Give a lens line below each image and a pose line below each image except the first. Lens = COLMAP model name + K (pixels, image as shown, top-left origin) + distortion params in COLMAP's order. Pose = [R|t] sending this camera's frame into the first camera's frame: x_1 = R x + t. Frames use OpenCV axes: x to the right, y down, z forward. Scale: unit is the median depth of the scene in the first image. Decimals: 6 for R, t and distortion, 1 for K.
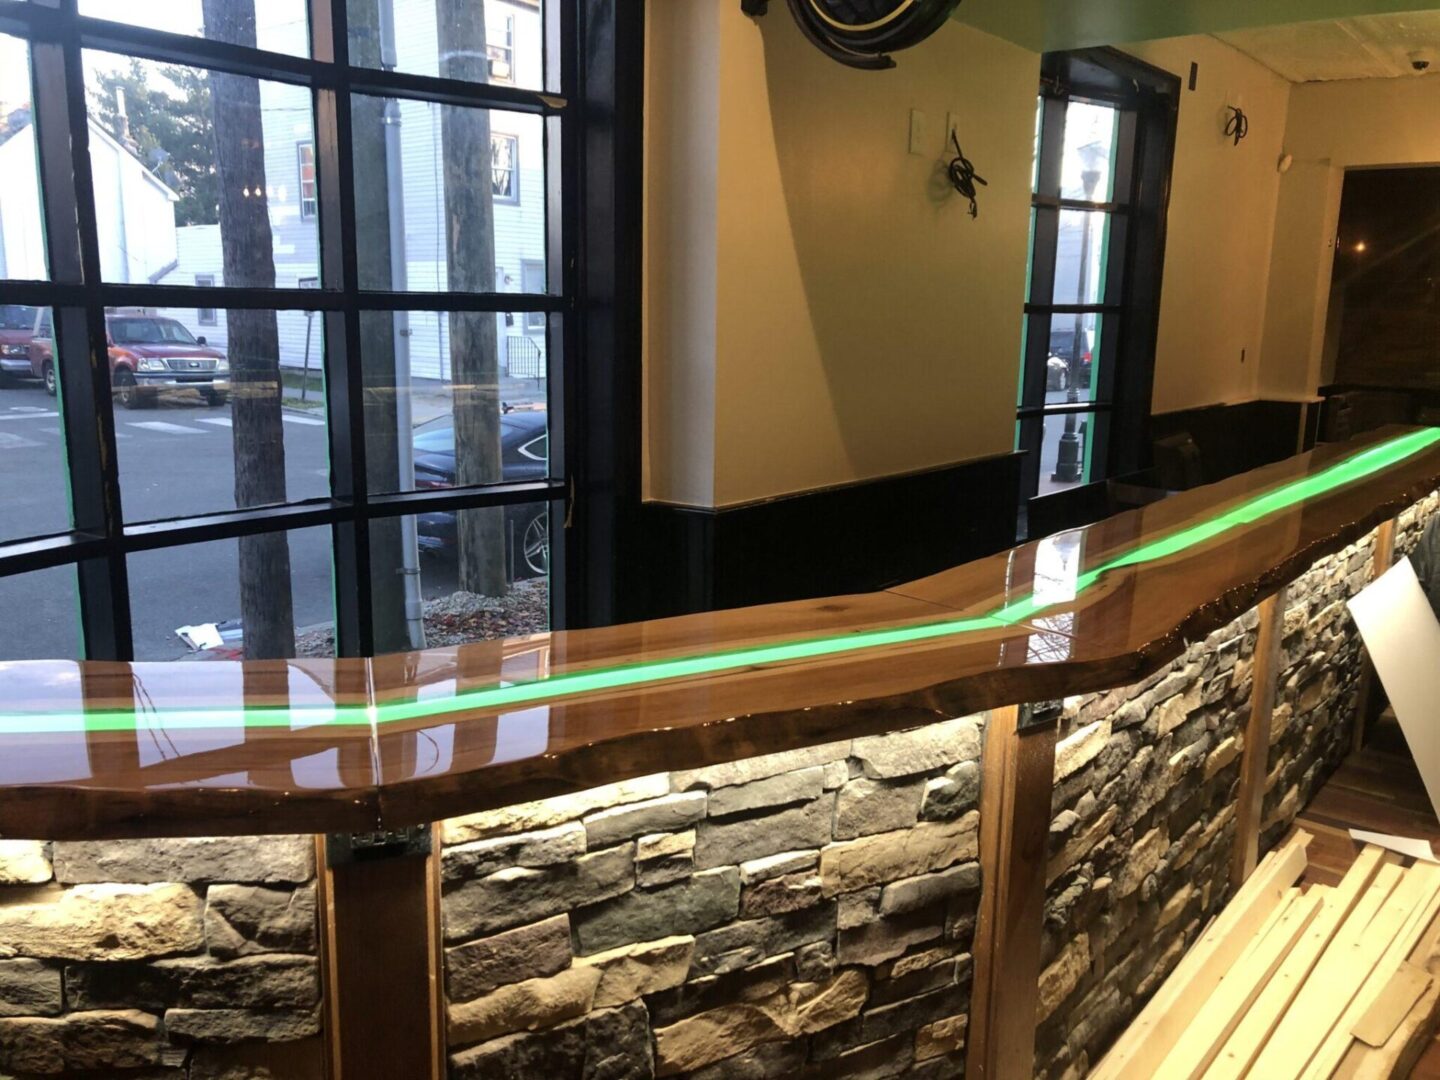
lens RADIAL K [[1173.3, 0, 720.8], [0, 1173.3, 541.1], [0, 0, 1]] dist [-0.009479, -0.004924]
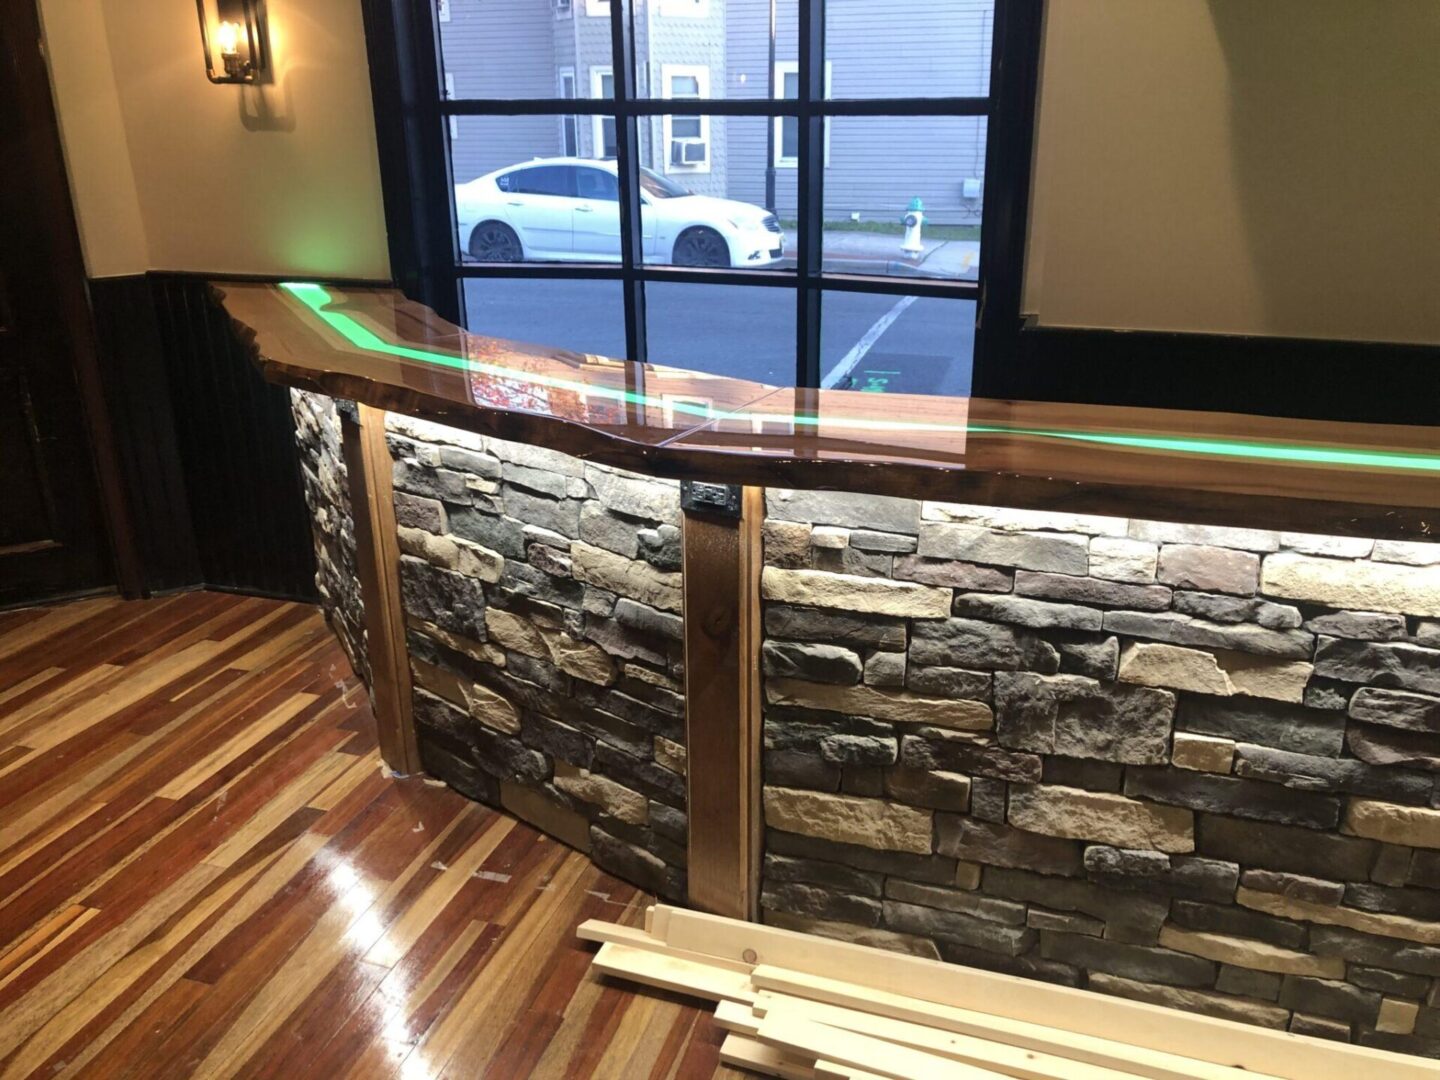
lens RADIAL K [[1173.3, 0, 722.6], [0, 1173.3, 537.4], [0, 0, 1]] dist [-0.009479, -0.004924]
pose [[0.396144, 0.309457, -0.864469, 1.332015], [-0.174267, 0.949721, 0.260117, -0.119059], [0.901499, 0.047604, 0.430155, 0.595617]]
